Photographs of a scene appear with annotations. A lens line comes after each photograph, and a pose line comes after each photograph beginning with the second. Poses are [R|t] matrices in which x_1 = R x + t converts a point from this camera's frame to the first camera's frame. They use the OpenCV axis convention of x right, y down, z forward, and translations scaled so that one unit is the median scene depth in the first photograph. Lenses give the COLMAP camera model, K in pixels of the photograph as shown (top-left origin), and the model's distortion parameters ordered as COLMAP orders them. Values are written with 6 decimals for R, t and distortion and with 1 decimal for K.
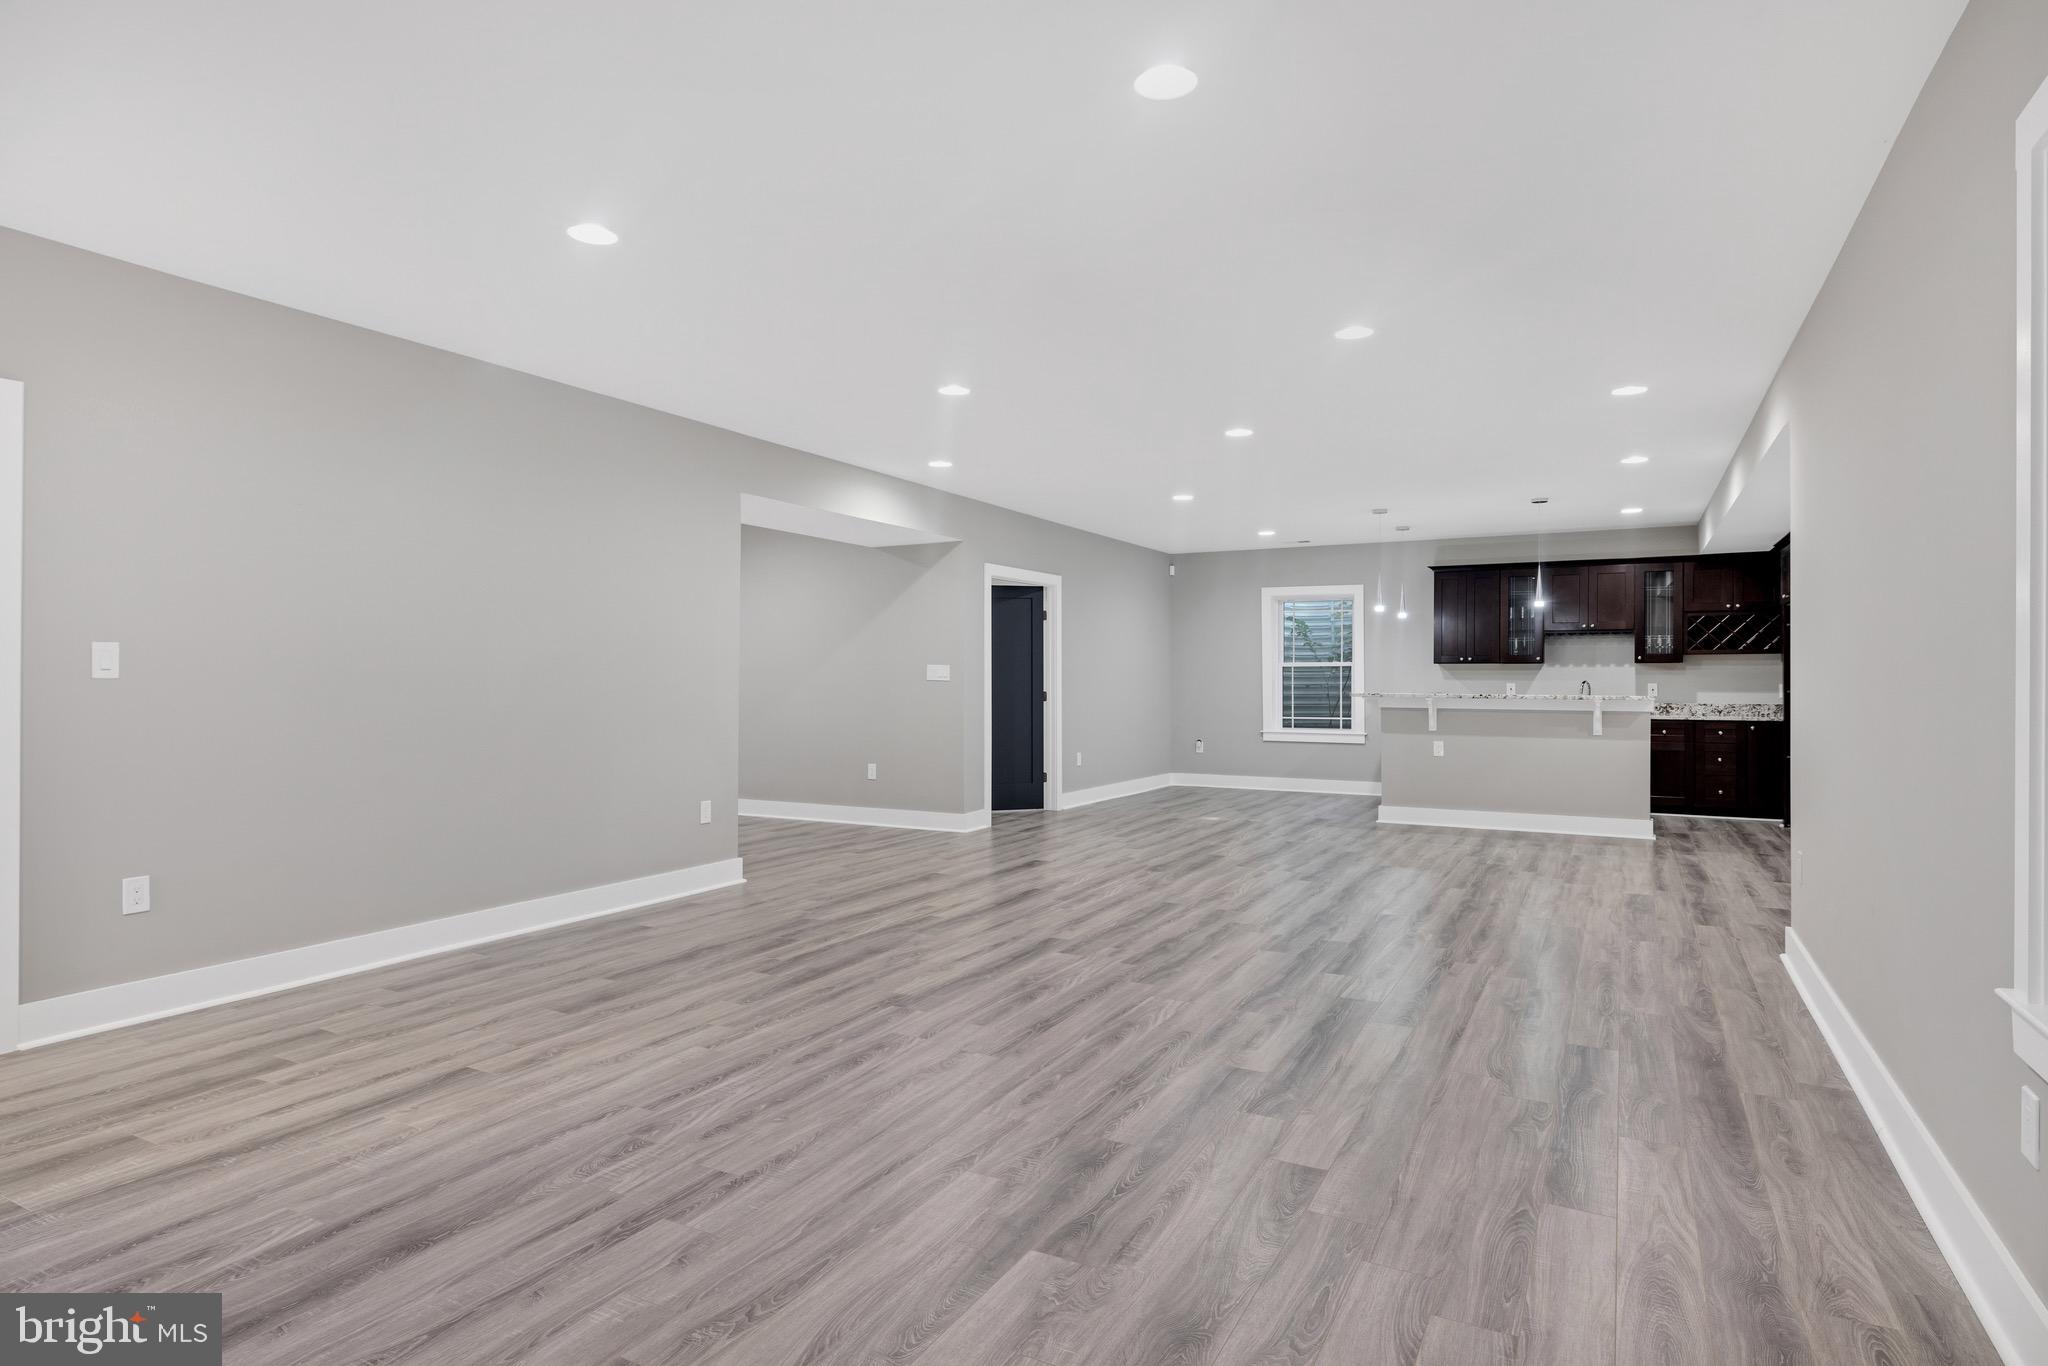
lens RADIAL K [[1110.3, 0, 1020.0], [0, 1110.3, 682.7], [0, 0, 1]] dist [0.001504, -0.002400]
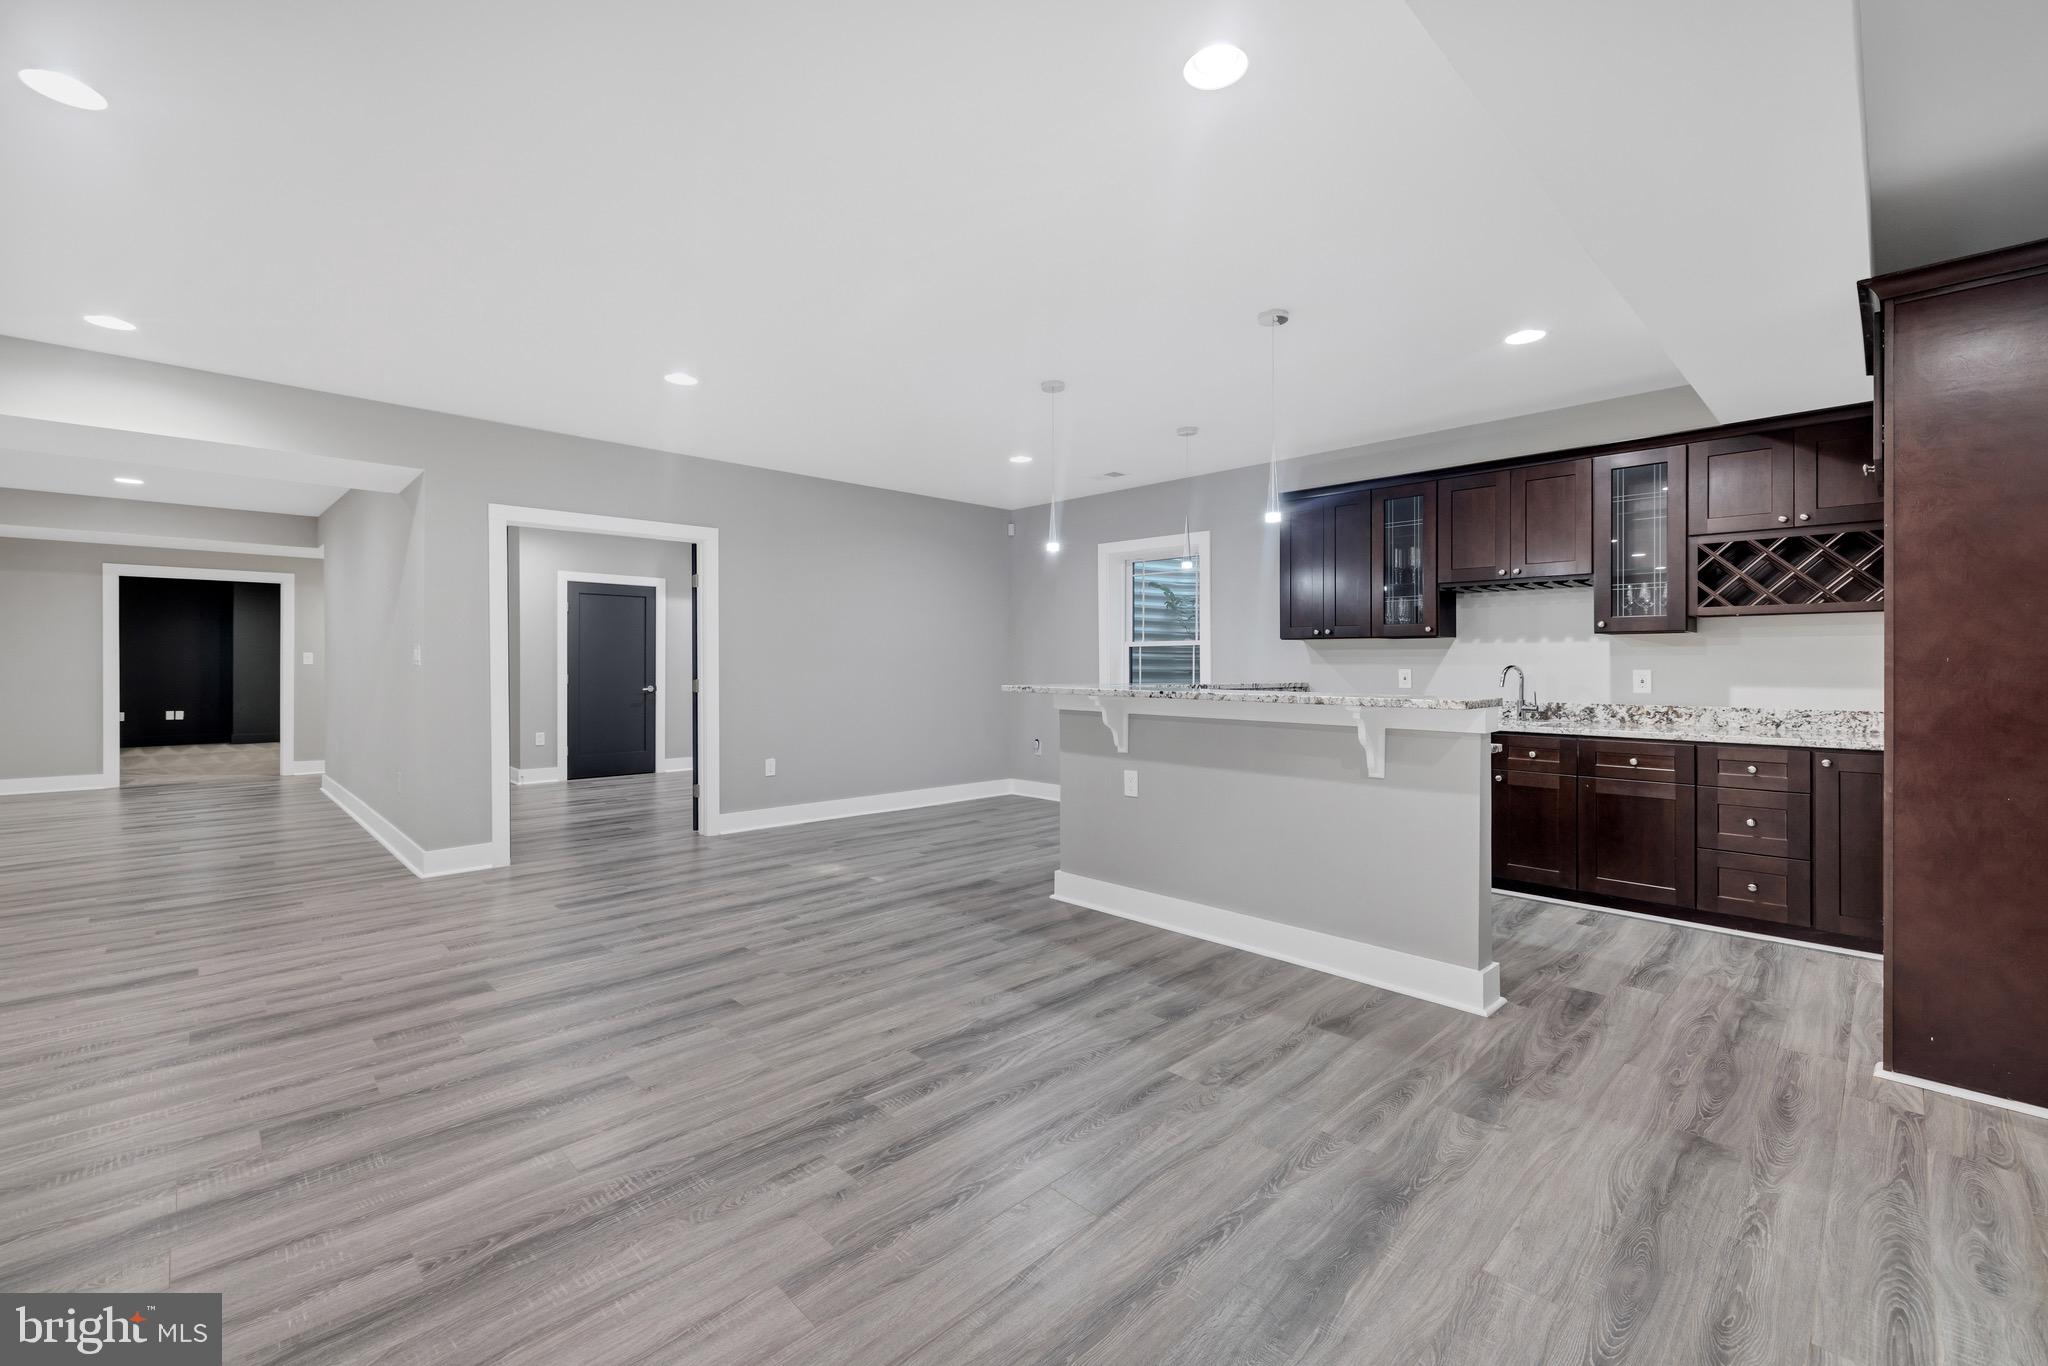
lens RADIAL K [[835.1, 0, 1030.0], [0, 835.1, 684.7], [0, 0, 1]] dist [0.001837, 0.000321]
pose [[0.964583, 0.010242, -0.263581, 0.435463], [-0.005618, 0.999817, 0.018292, 0.002101], [0.263720, -0.016163, 0.964464, 0.577855]]
